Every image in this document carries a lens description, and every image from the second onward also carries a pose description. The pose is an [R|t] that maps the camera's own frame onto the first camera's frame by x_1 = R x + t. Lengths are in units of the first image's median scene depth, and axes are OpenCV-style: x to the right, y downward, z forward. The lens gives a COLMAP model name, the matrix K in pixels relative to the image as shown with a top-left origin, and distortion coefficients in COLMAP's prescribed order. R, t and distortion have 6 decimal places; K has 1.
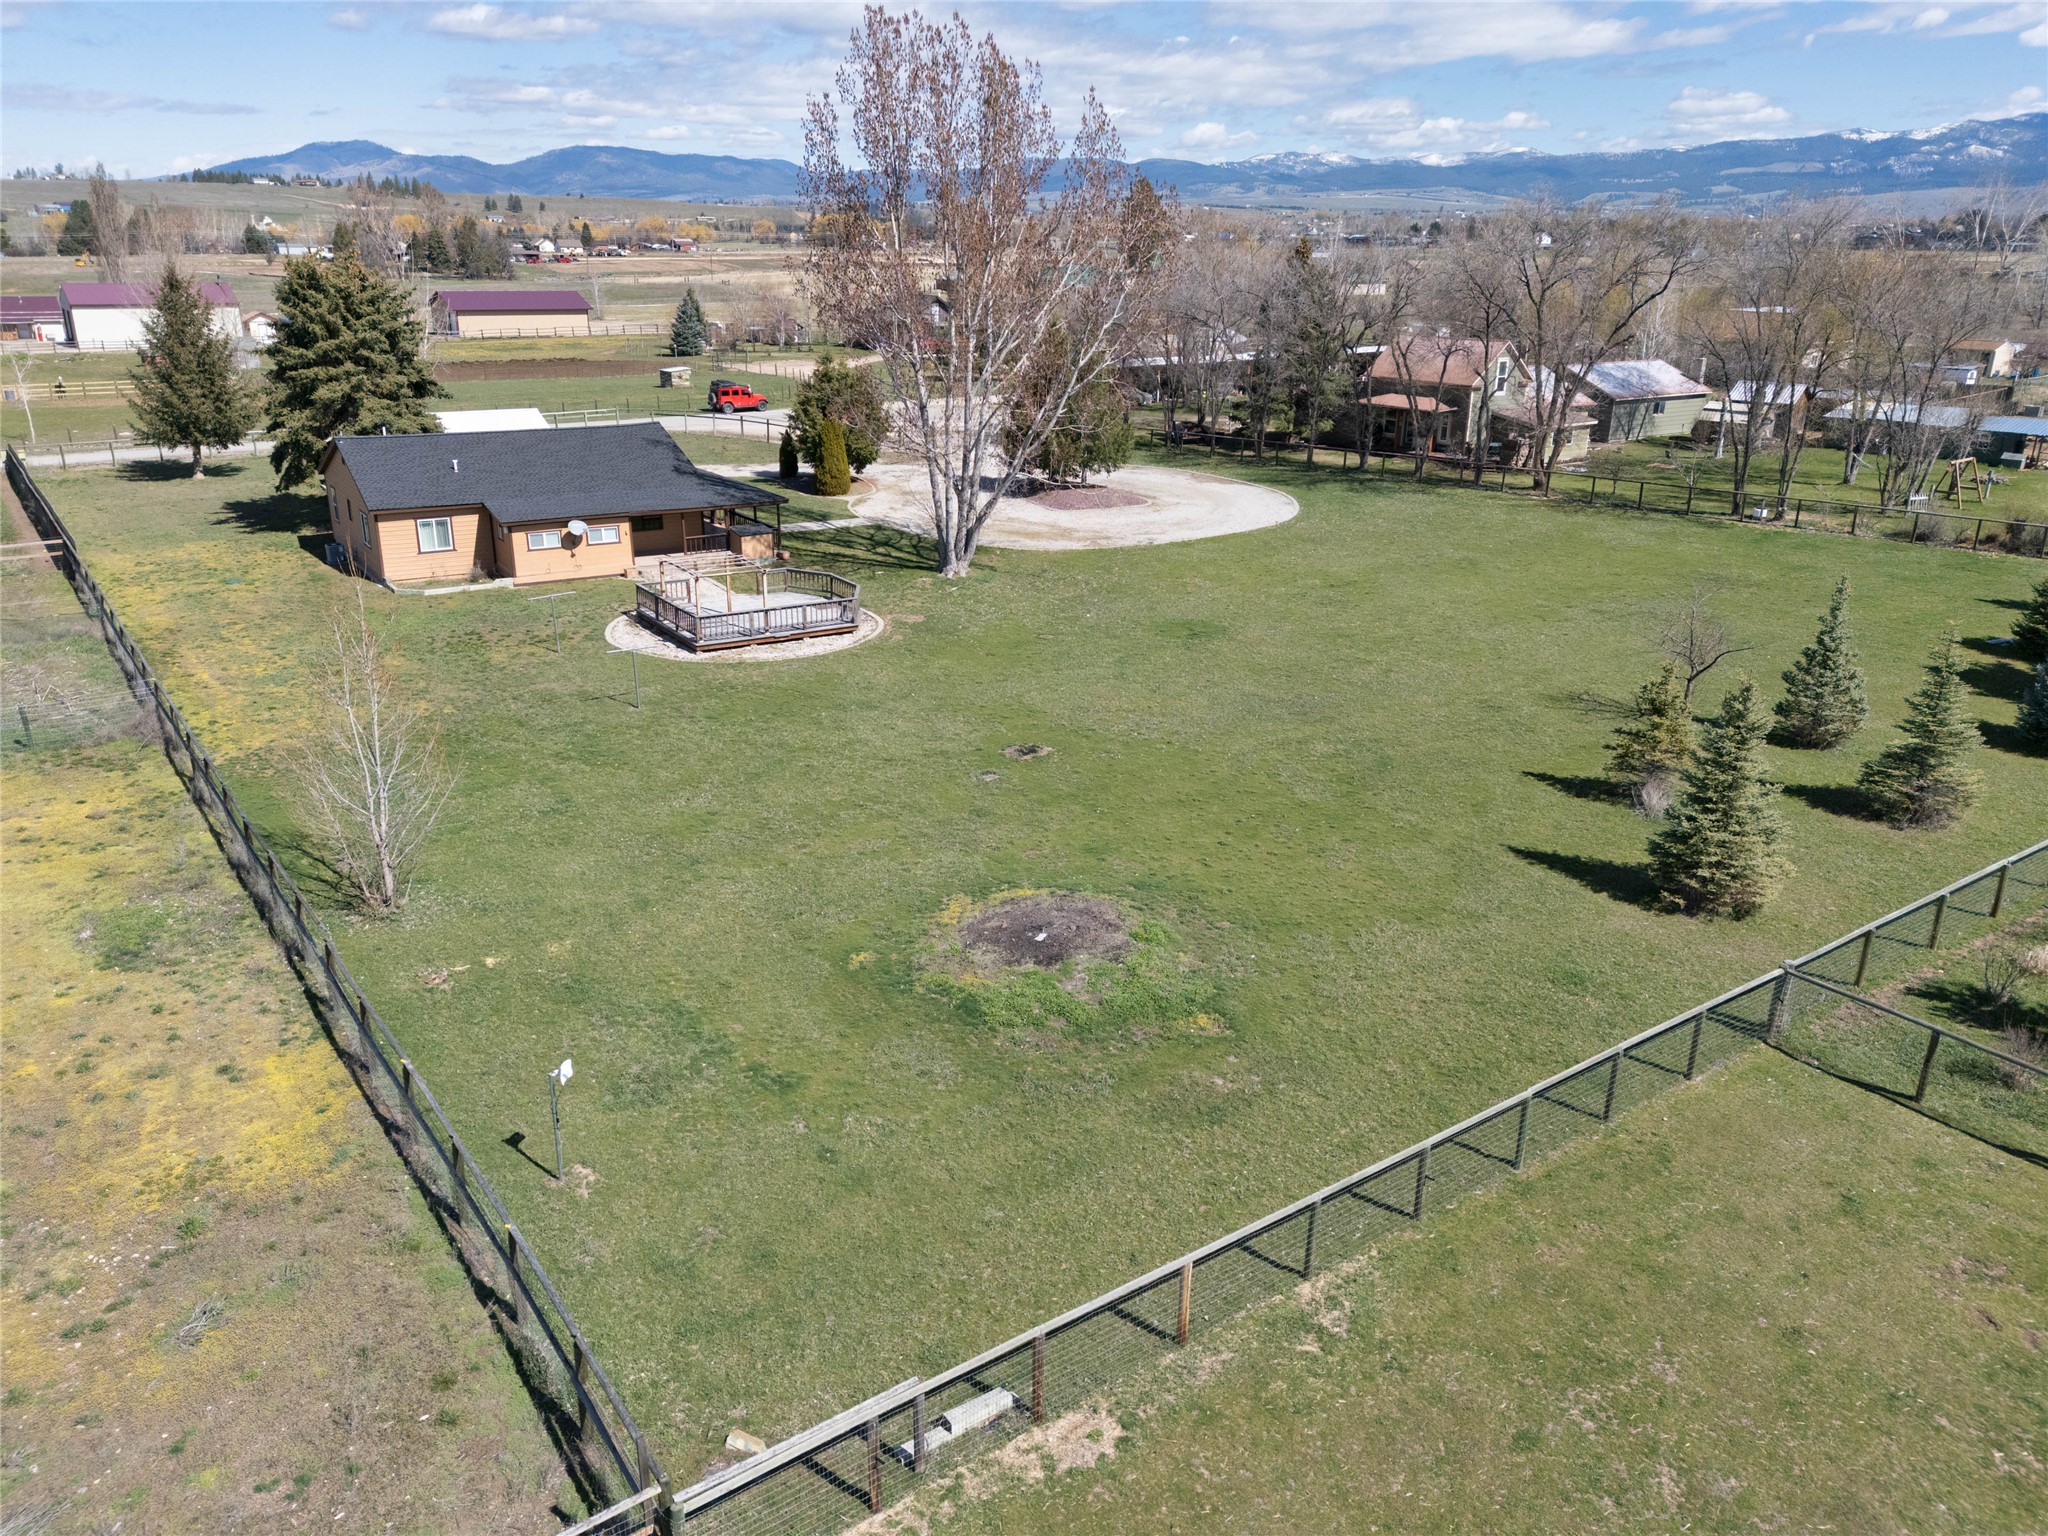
lens RADIAL K [[1491.4, 0, 1026.5], [0, 1491.4, 774.1], [0, 0, 1]] dist [0.091719, -0.093110]
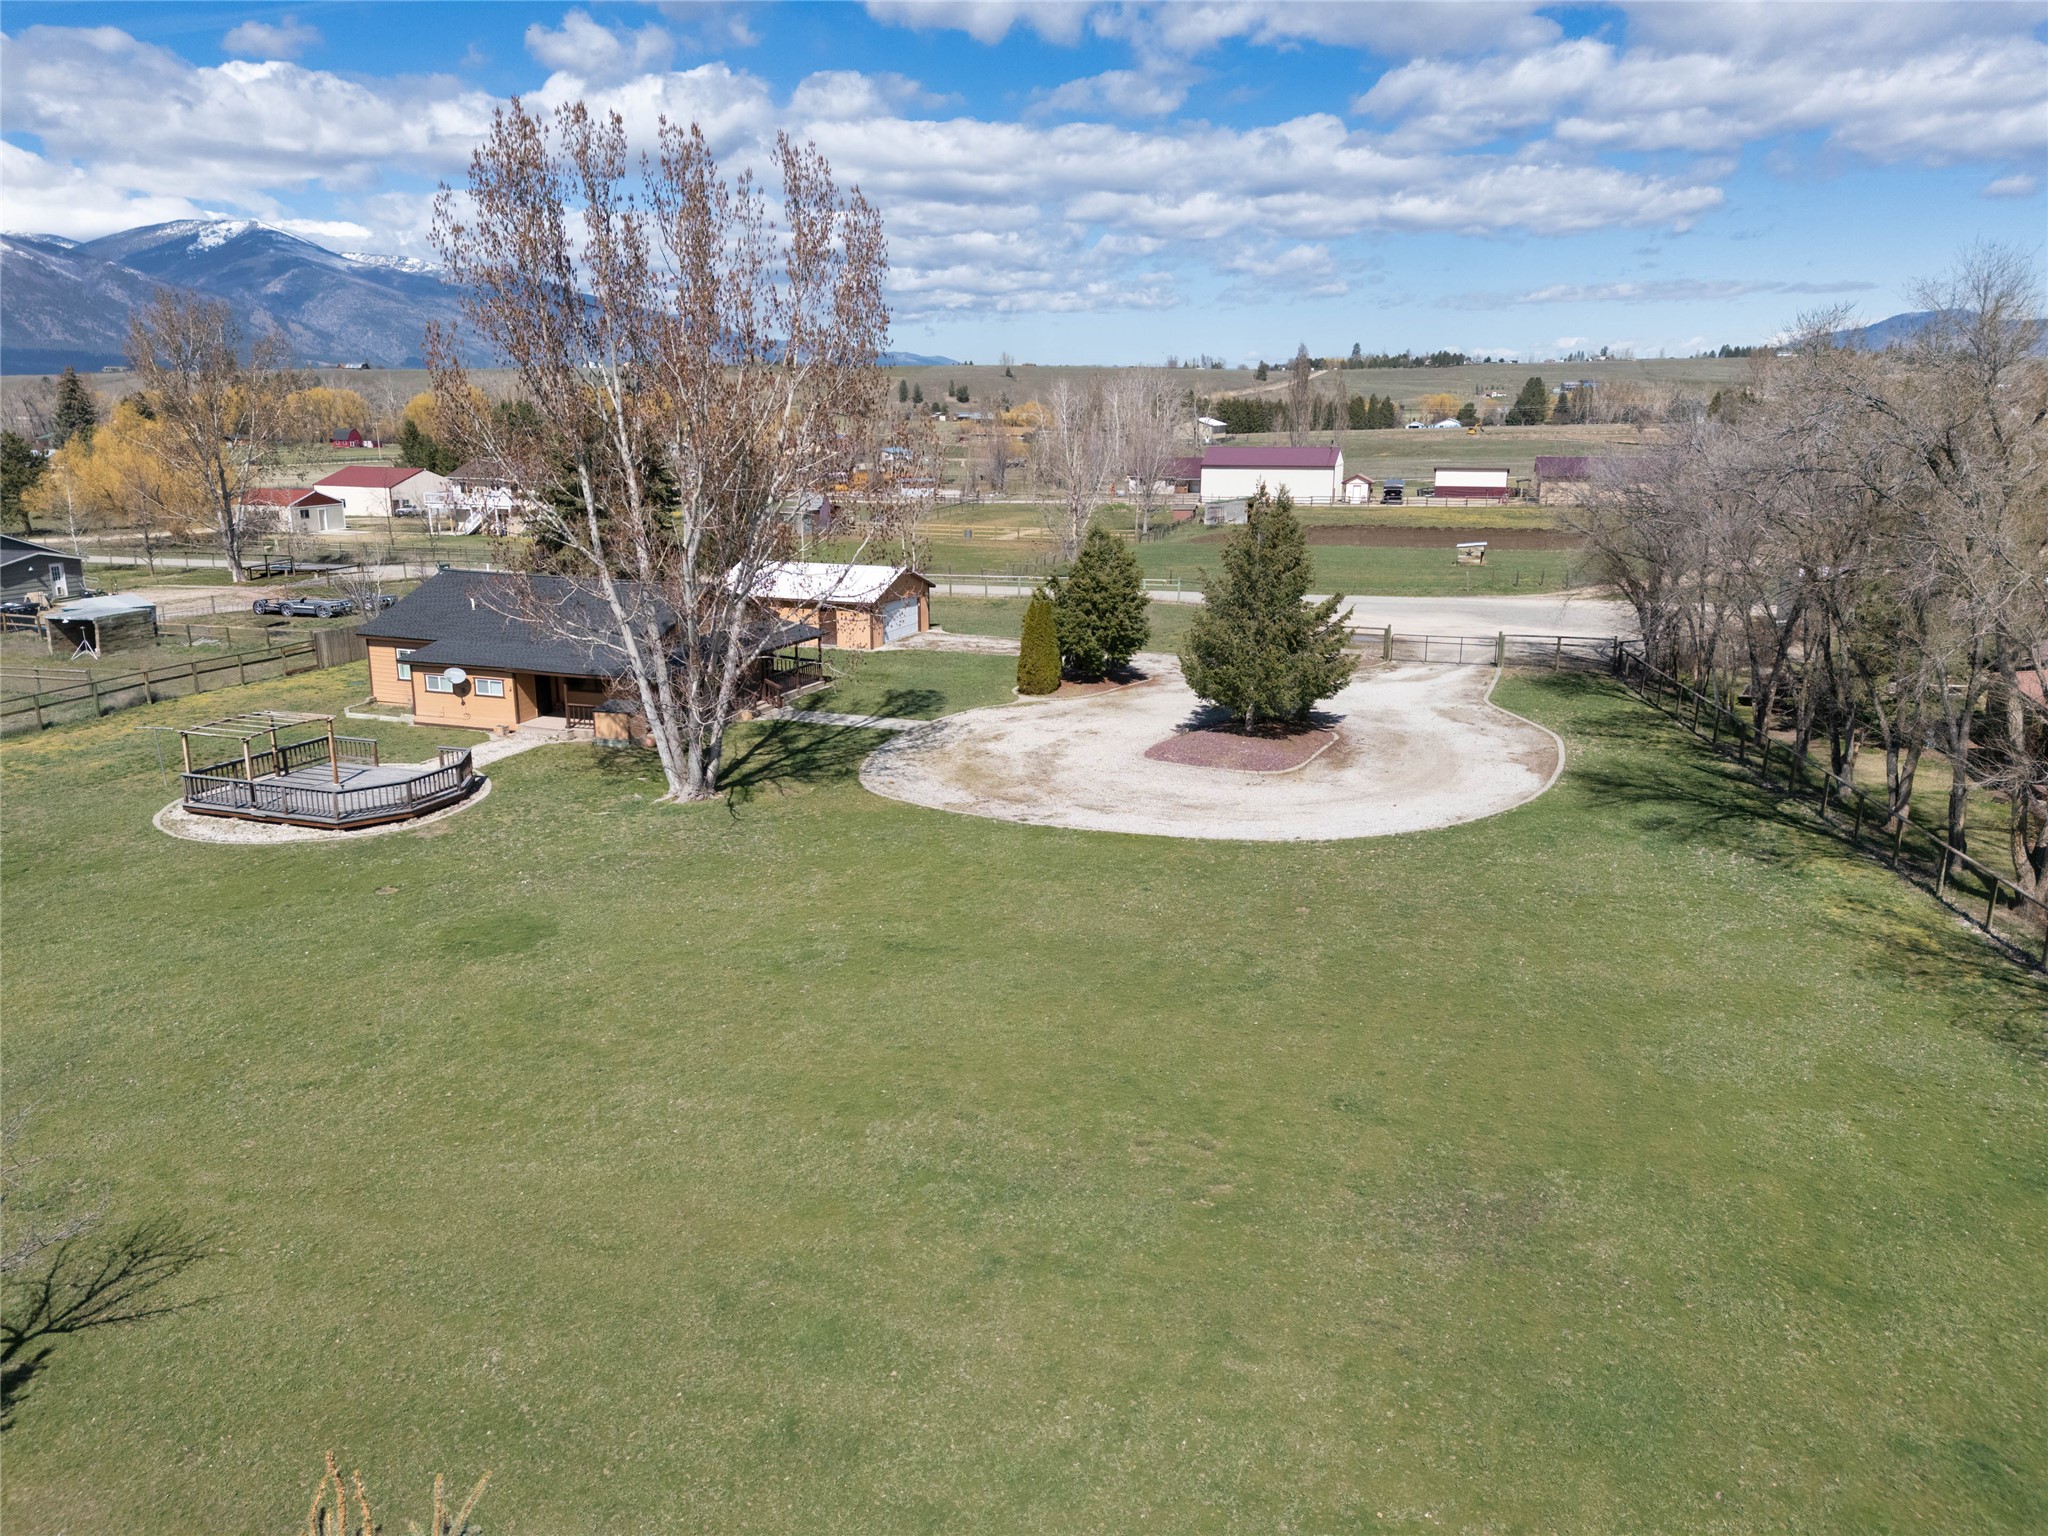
lens RADIAL K [[1491.4, 0, 1026.5], [0, 1491.4, 774.1], [0, 0, 1]] dist [0.091719, -0.093110]
pose [[0.597710, 0.187443, -0.779492, 0.601889], [-0.254303, 0.966402, 0.037391, -0.208480], [0.760311, 0.175878, 0.625295, 0.623895]]
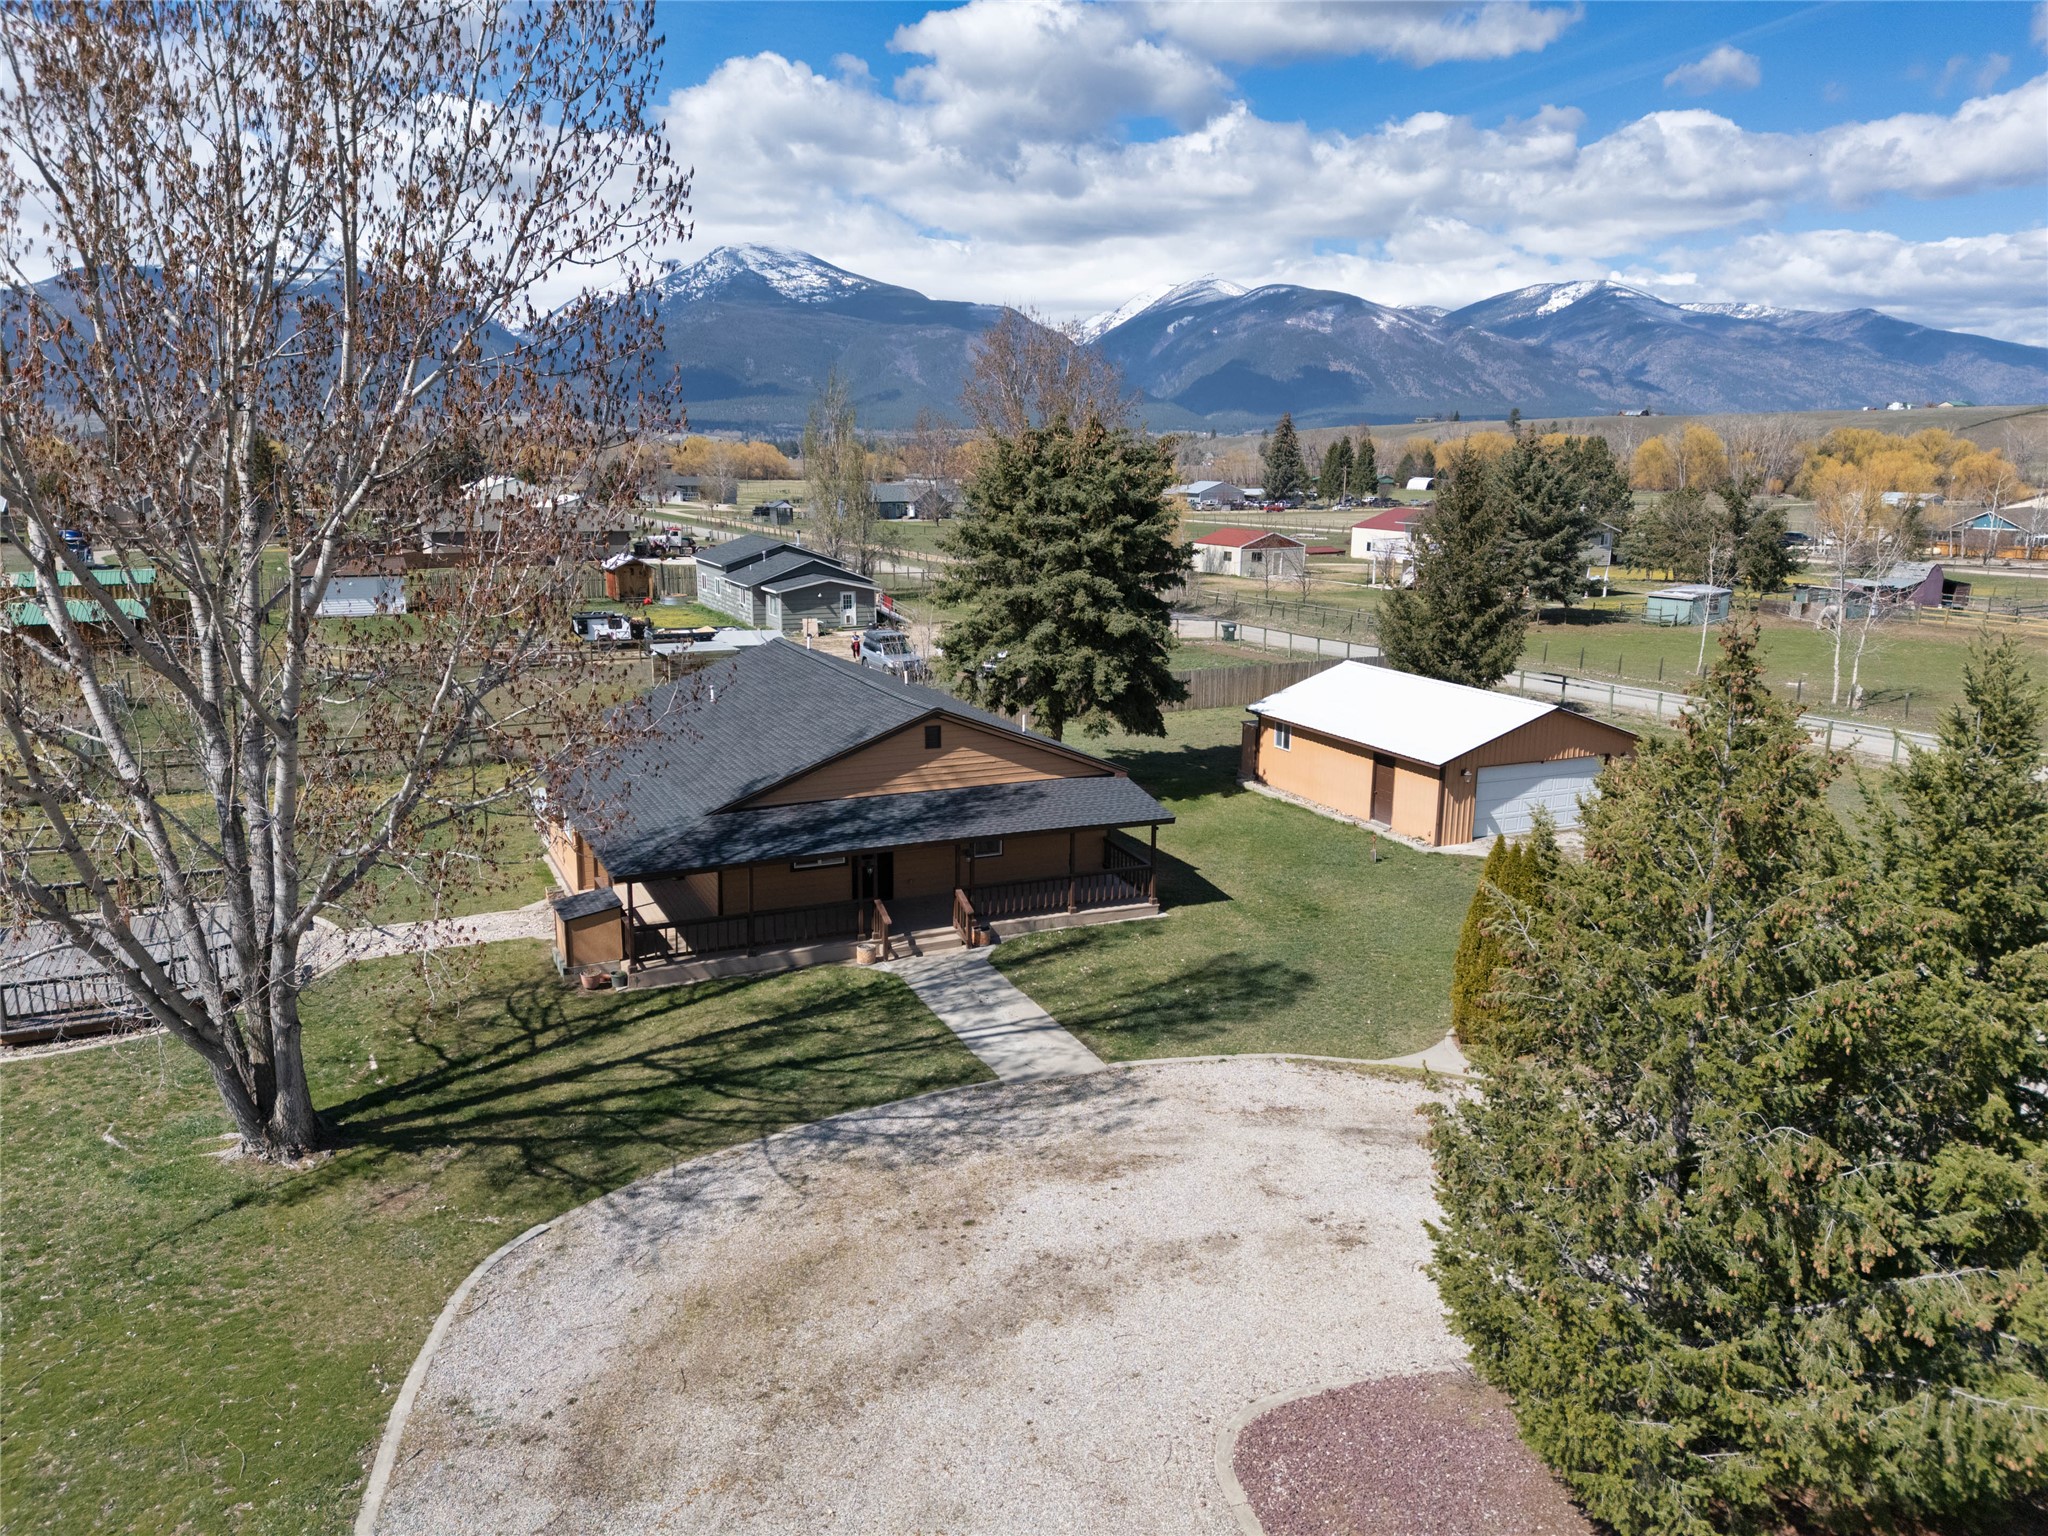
lens RADIAL K [[1491.4, 0, 1026.5], [0, 1491.4, 774.1], [0, 0, 1]] dist [0.091719, -0.093110]
pose [[-0.154783, 0.205973, -0.966239, 0.255894], [-0.327394, 0.912068, 0.246871, -0.358694], [0.932124, 0.354552, -0.073738, 1.112309]]
